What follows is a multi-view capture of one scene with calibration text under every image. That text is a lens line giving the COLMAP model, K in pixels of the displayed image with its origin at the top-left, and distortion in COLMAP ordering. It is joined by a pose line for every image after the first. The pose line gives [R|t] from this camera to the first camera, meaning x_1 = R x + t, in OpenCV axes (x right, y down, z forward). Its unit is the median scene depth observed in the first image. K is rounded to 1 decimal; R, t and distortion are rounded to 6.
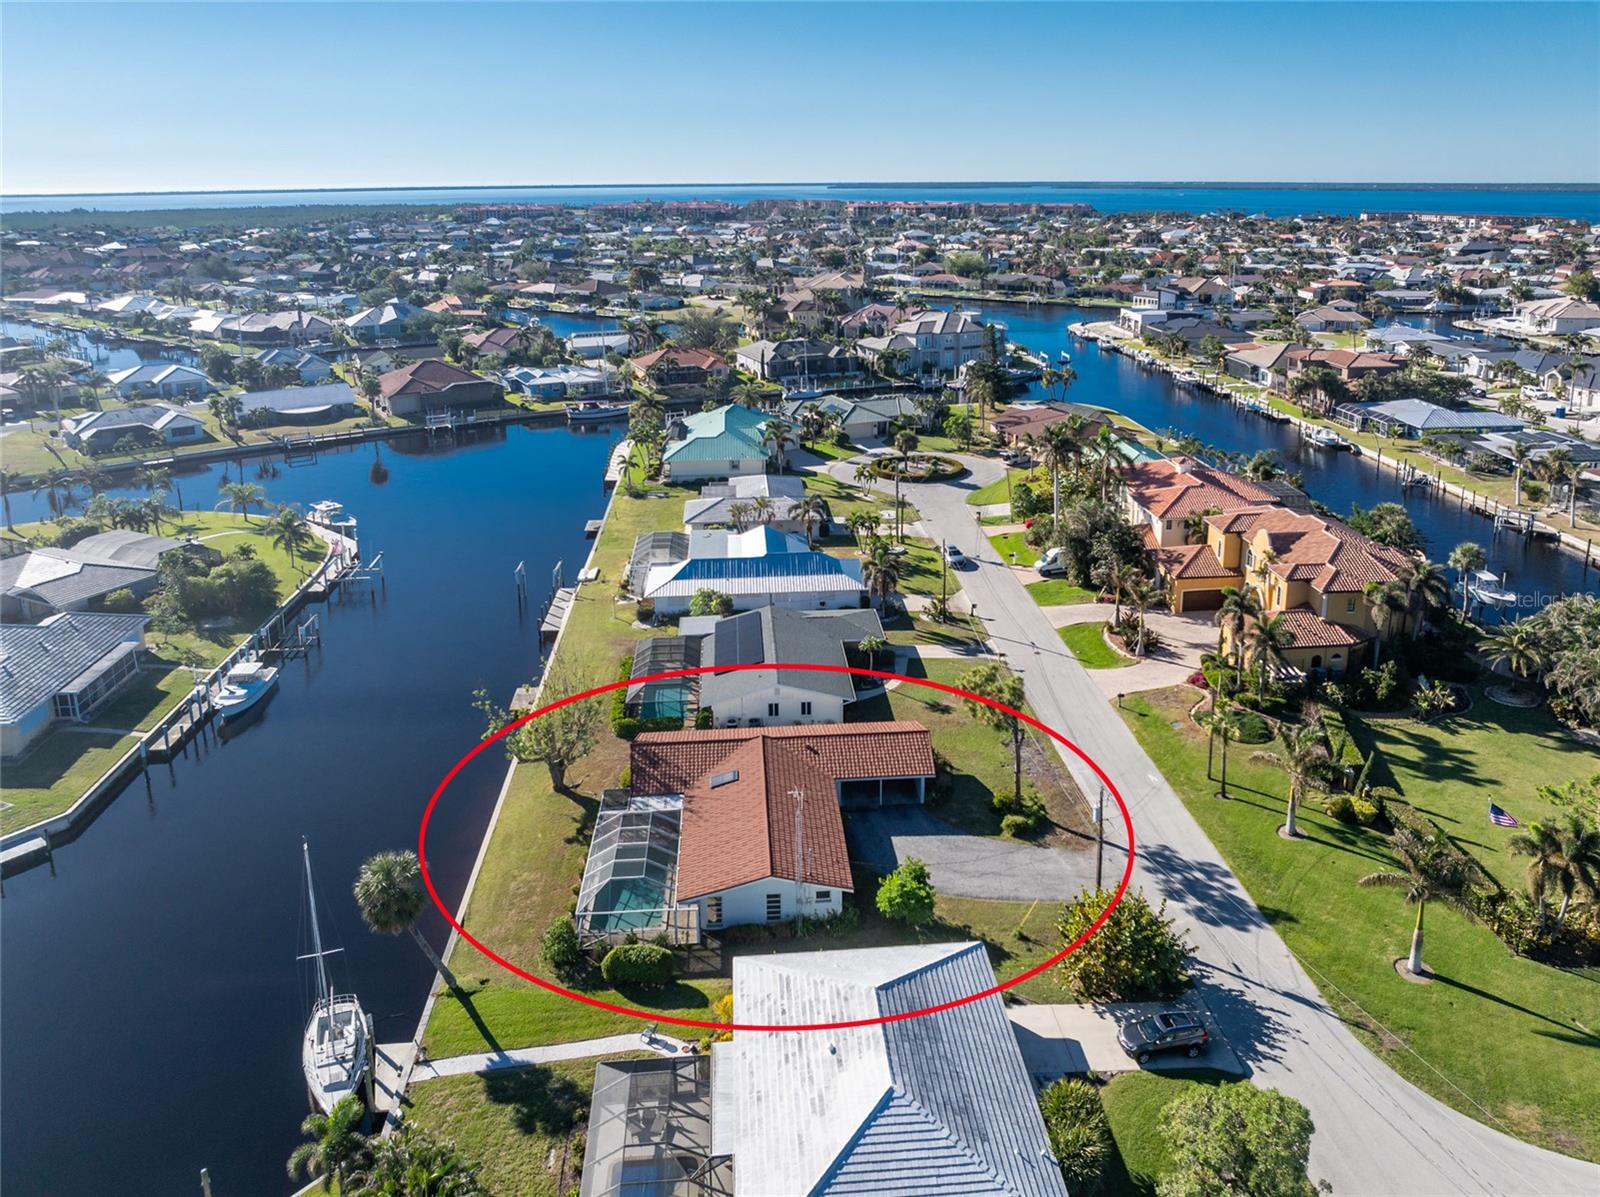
lens RADIAL K [[1130.4, 0, 774.8], [0, 1130.4, 532.8], [0, 0, 1]] dist [-0.031201, -0.006160]
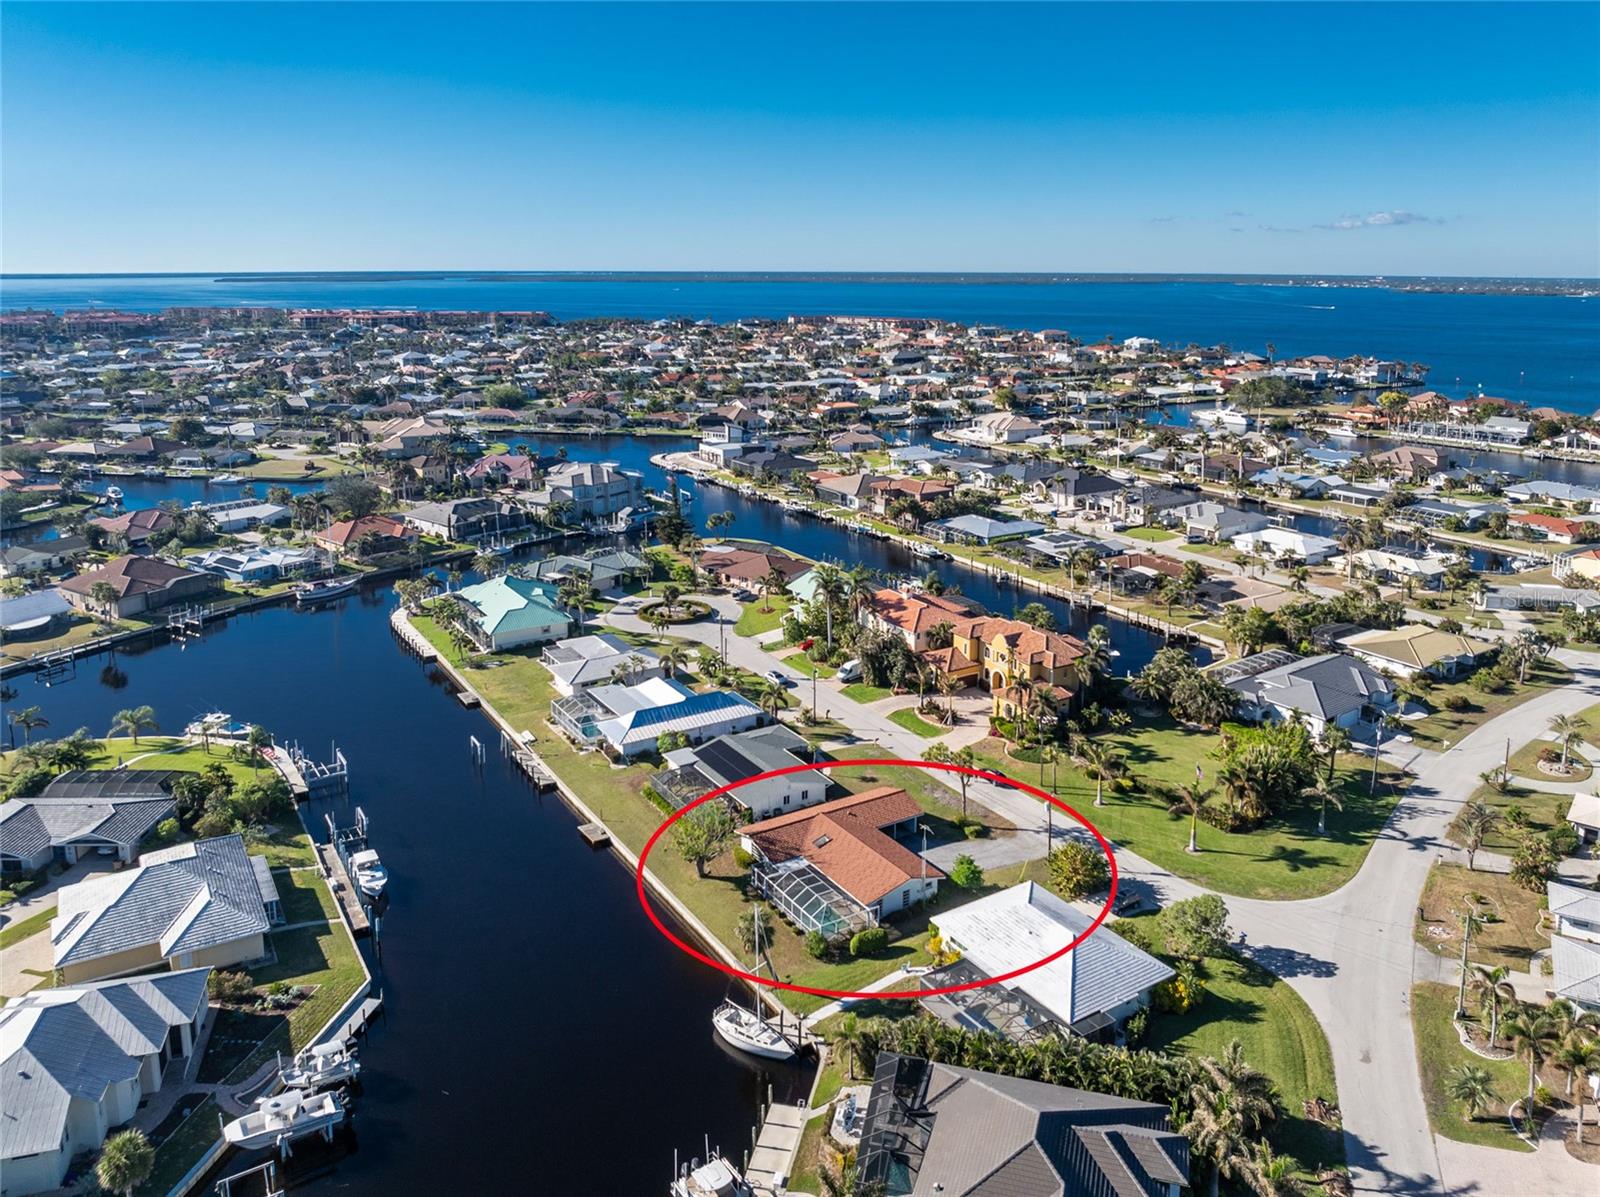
lens RADIAL K [[1130.4, 0, 795.4], [0, 1130.4, 598.4], [0, 0, 1]] dist [-0.031201, -0.006160]
pose [[0.886446, -0.118127, 0.447503, -0.492415], [0.132361, 0.991201, -0.000543, -0.083671], [-0.443502, 0.059713, 0.894282, -0.287339]]
